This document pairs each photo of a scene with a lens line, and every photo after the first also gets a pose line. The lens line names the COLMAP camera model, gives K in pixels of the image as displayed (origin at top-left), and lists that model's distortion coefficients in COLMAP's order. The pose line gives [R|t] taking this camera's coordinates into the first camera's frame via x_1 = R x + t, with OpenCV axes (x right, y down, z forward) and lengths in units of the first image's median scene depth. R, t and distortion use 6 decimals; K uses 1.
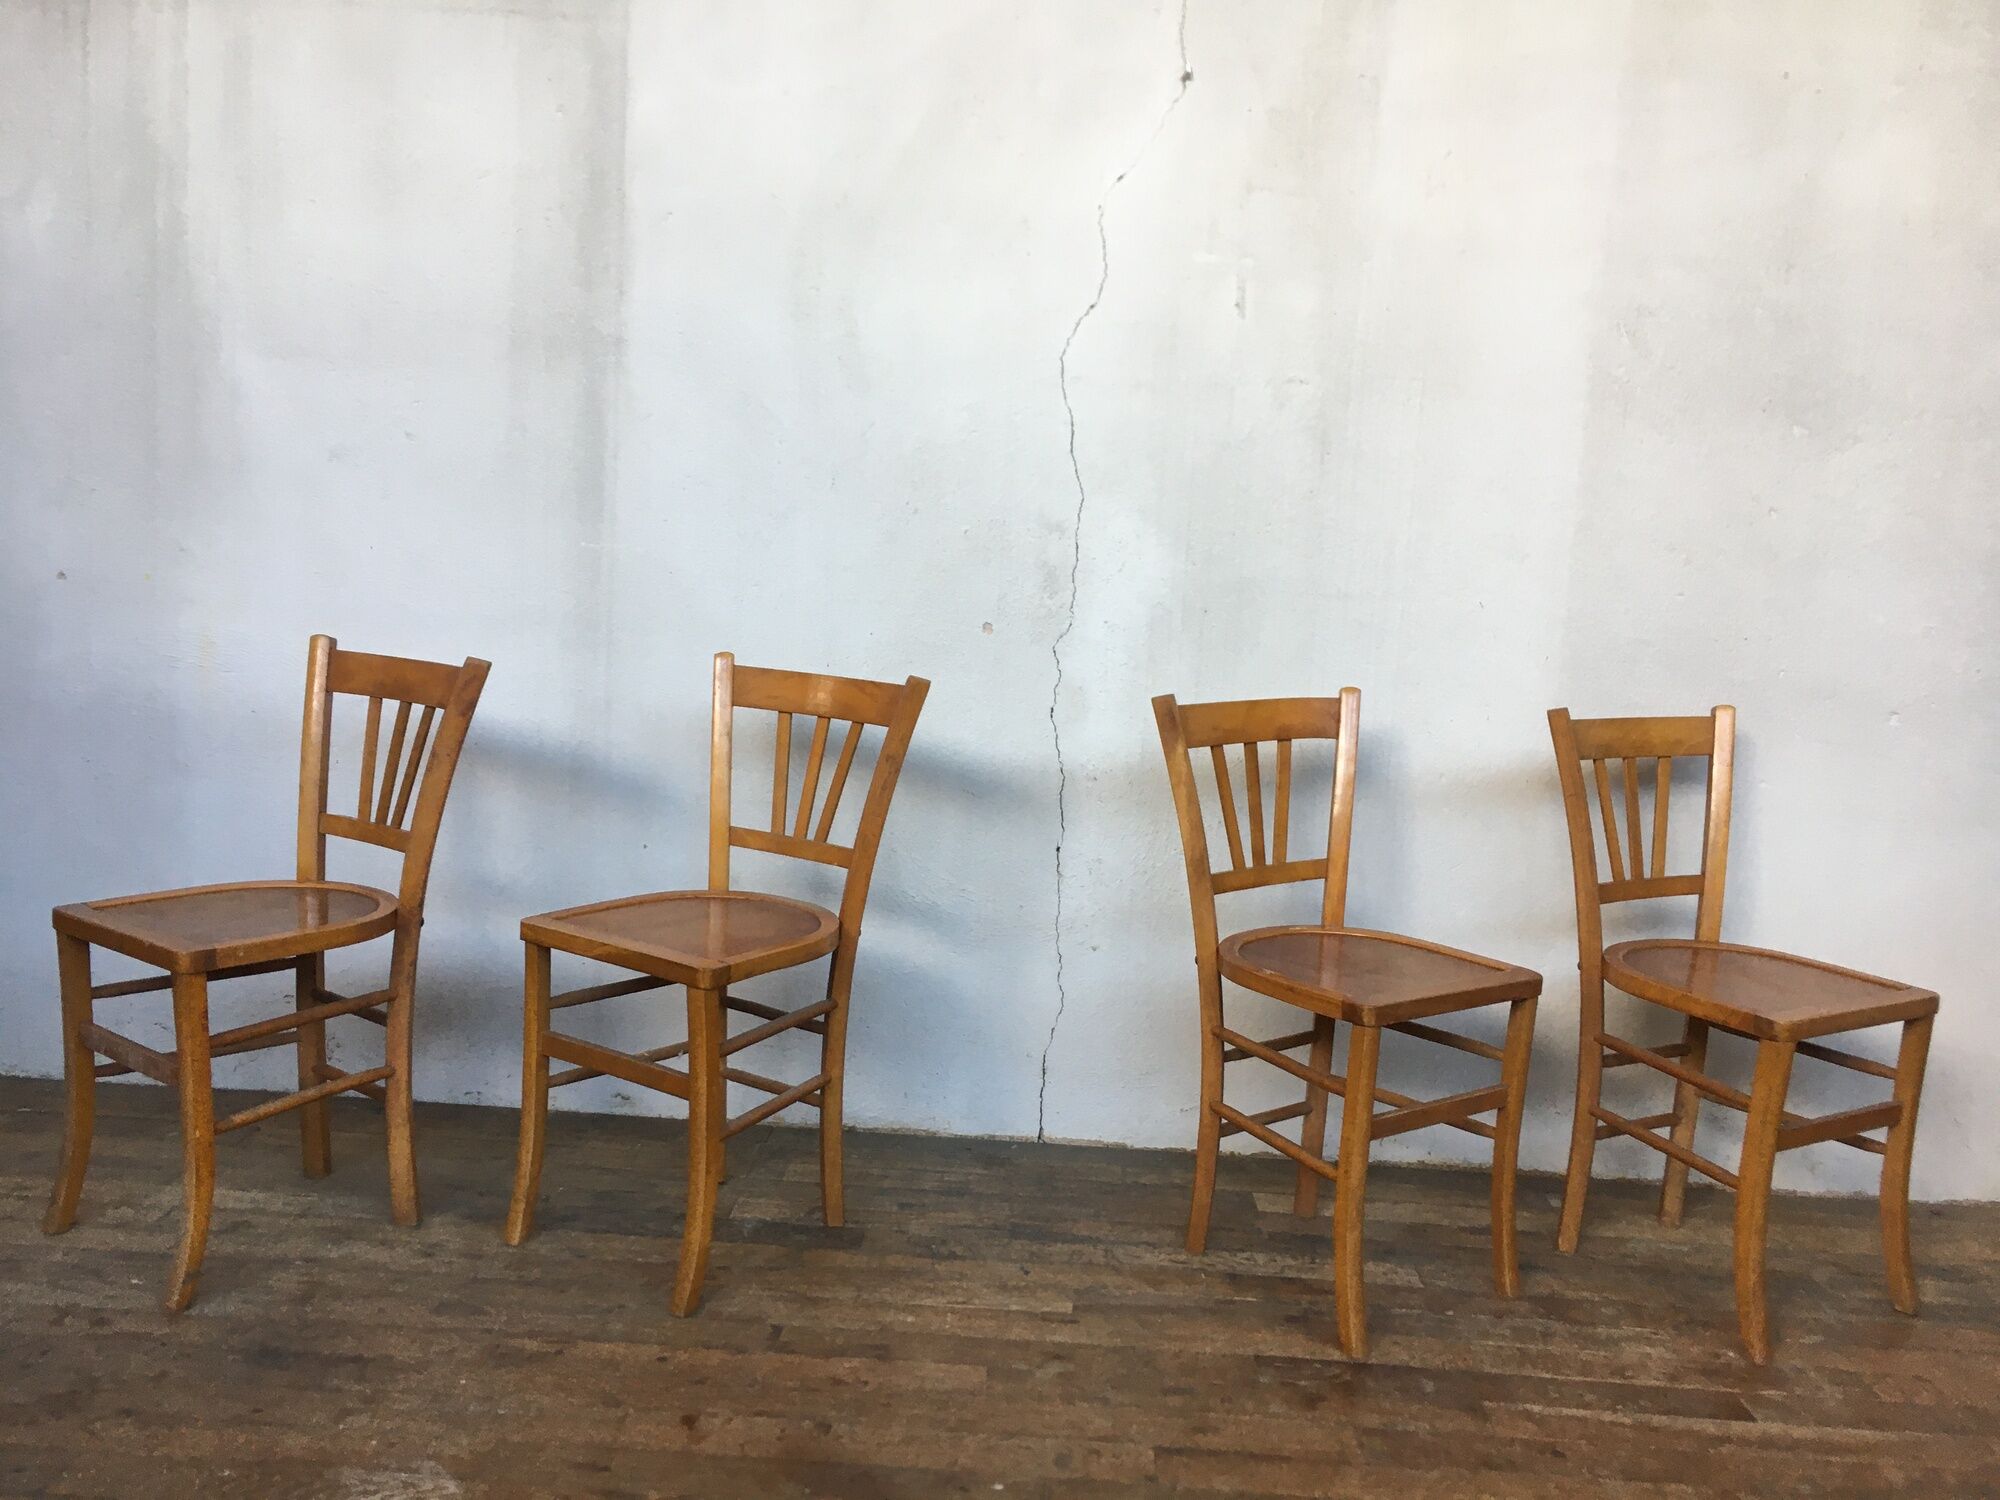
lens RADIAL K [[1701.0, 0, 991.0], [0, 1701.0, 746.6], [0, 0, 1]] dist [0.072601, -0.107914]
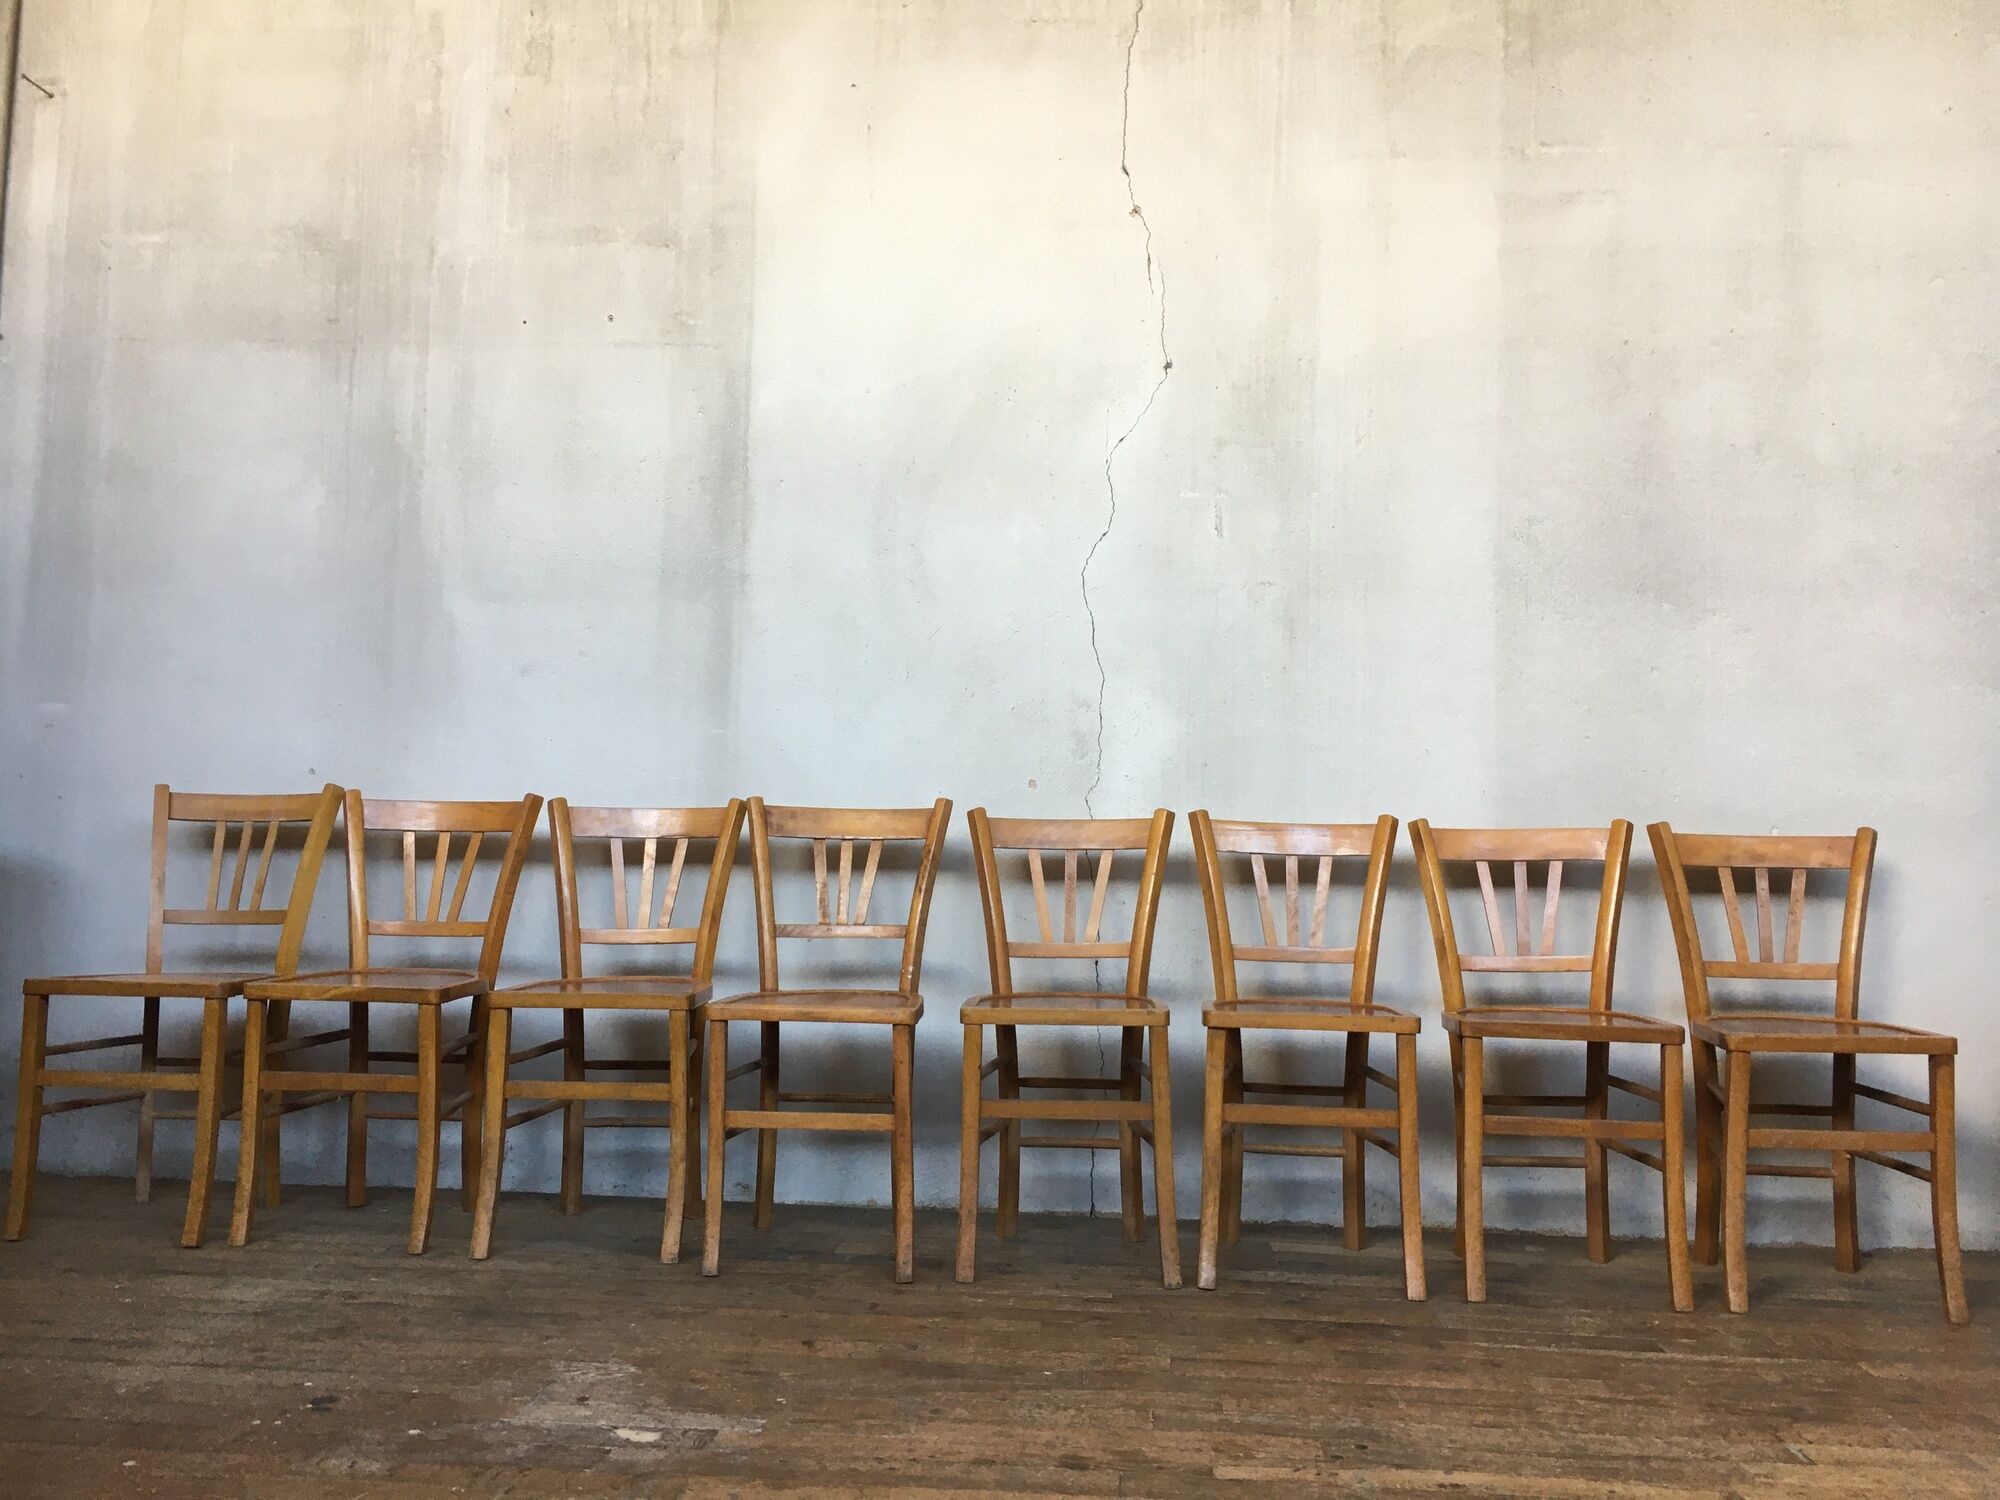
lens RADIAL K [[1703.0, 0, 986.2], [0, 1703.0, 733.0], [0, 0, 1]] dist [0.064573, -0.099923]
pose [[0.998279, -0.035797, -0.046444, 0.028598], [0.026010, 0.980176, -0.196415, 0.169520], [0.052554, 0.194869, 0.979420, -0.290695]]
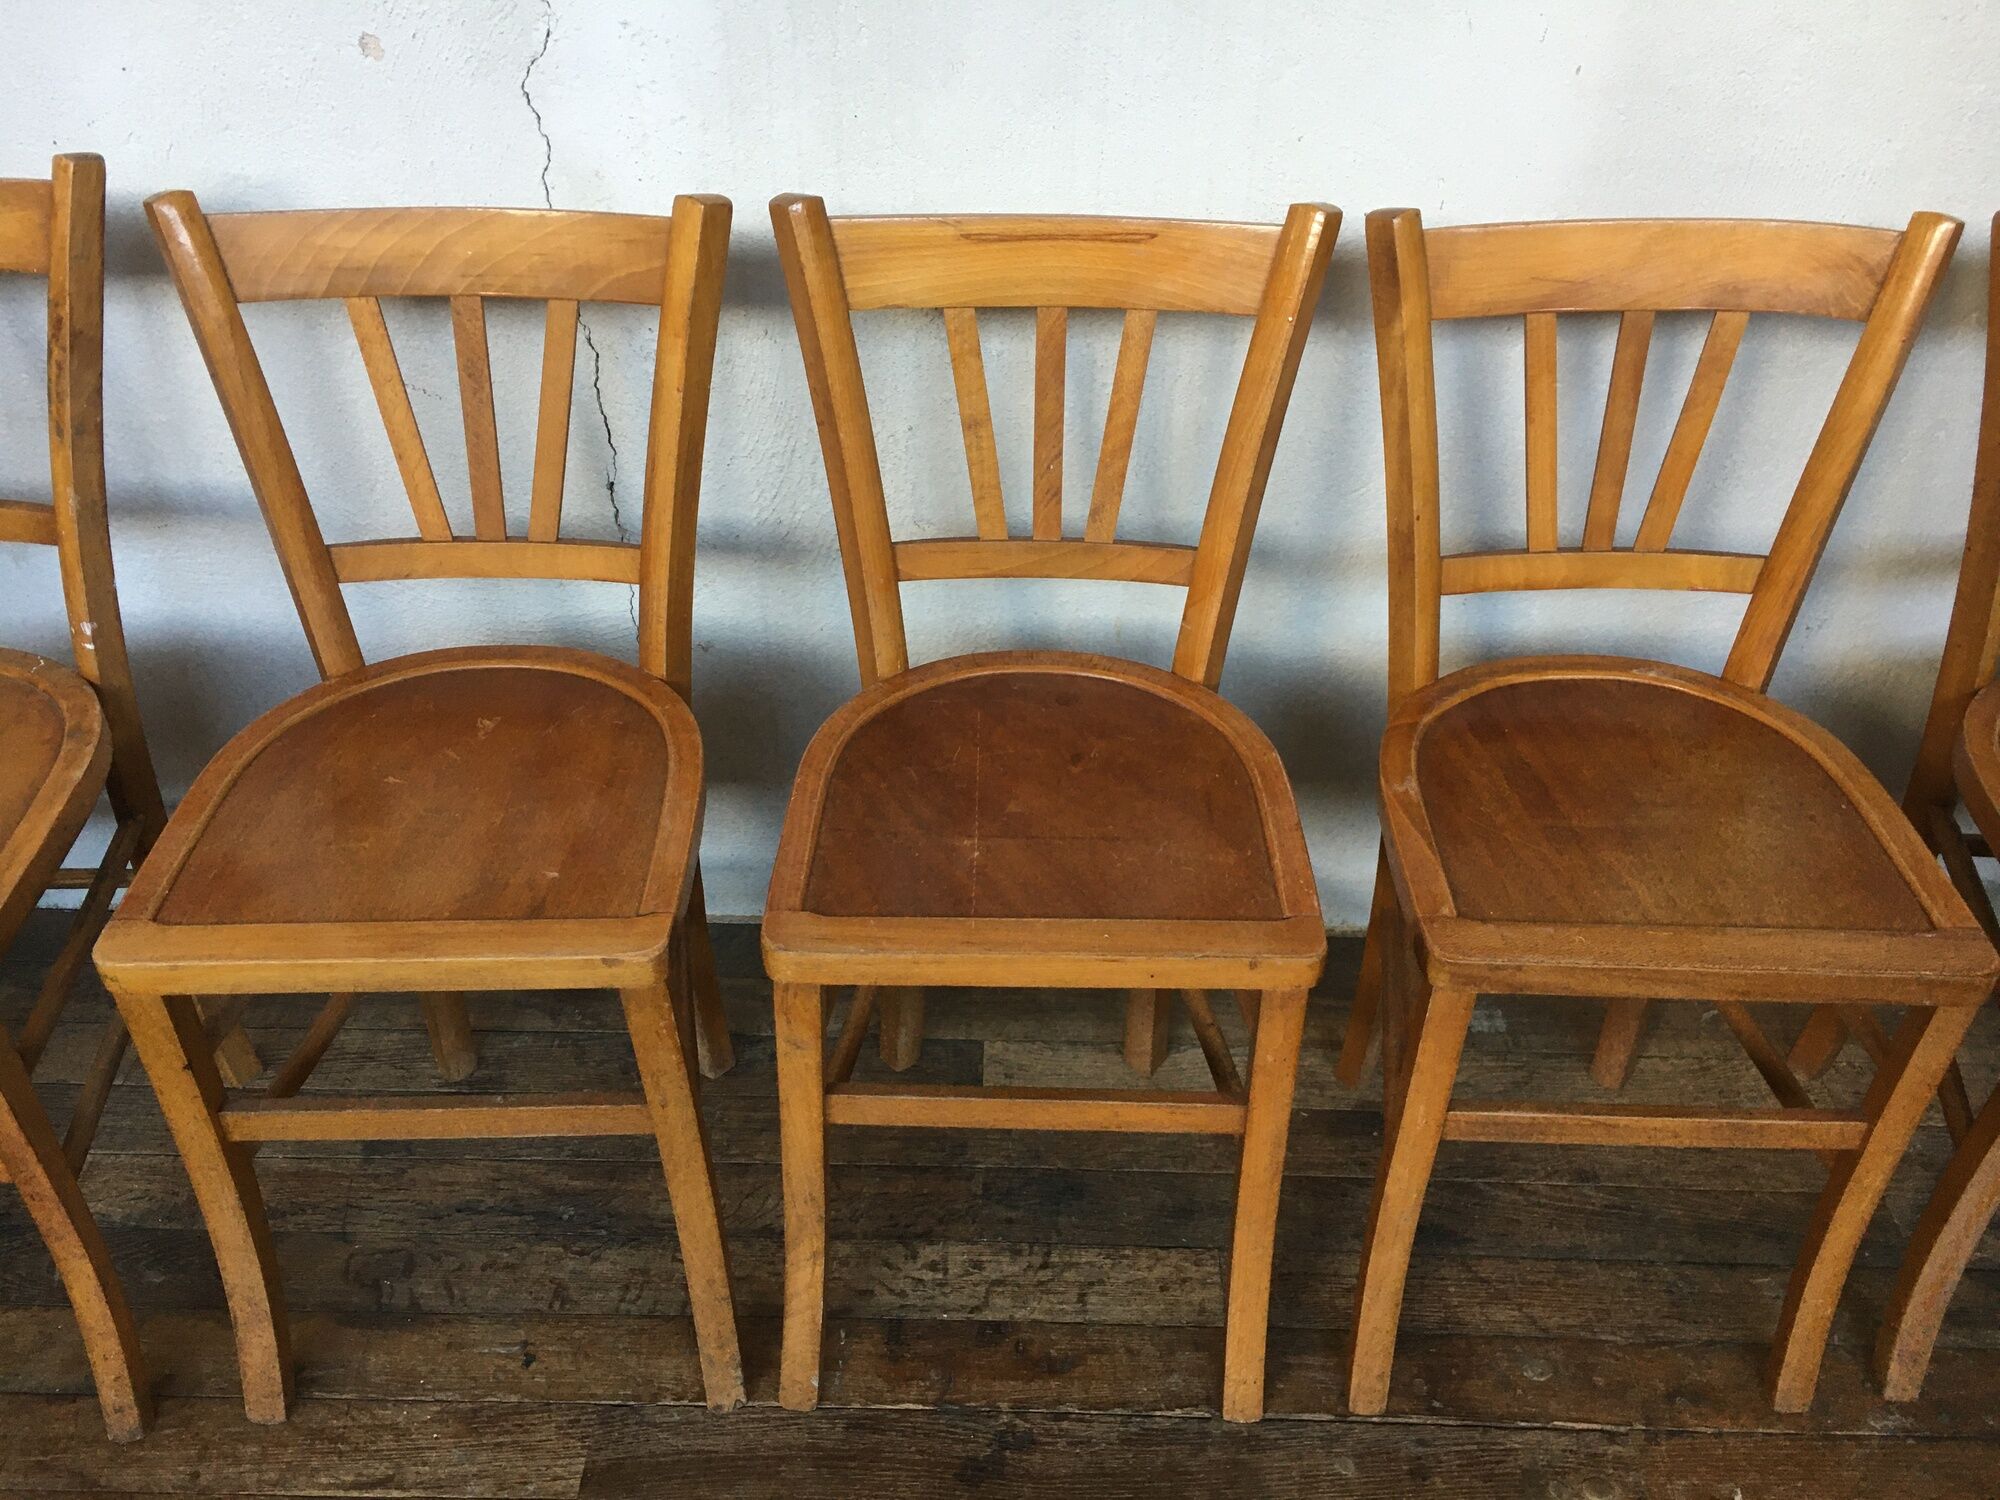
lens RADIAL K [[1701.0, 0, 991.0], [0, 1701.0, 746.6], [0, 0, 1]] dist [0.072601, -0.107914]
pose [[0.999065, -0.043157, -0.002705, 0.192314], [0.039297, 0.880043, 0.473265, -0.142752], [-0.018044, -0.472929, 0.880916, 0.611991]]
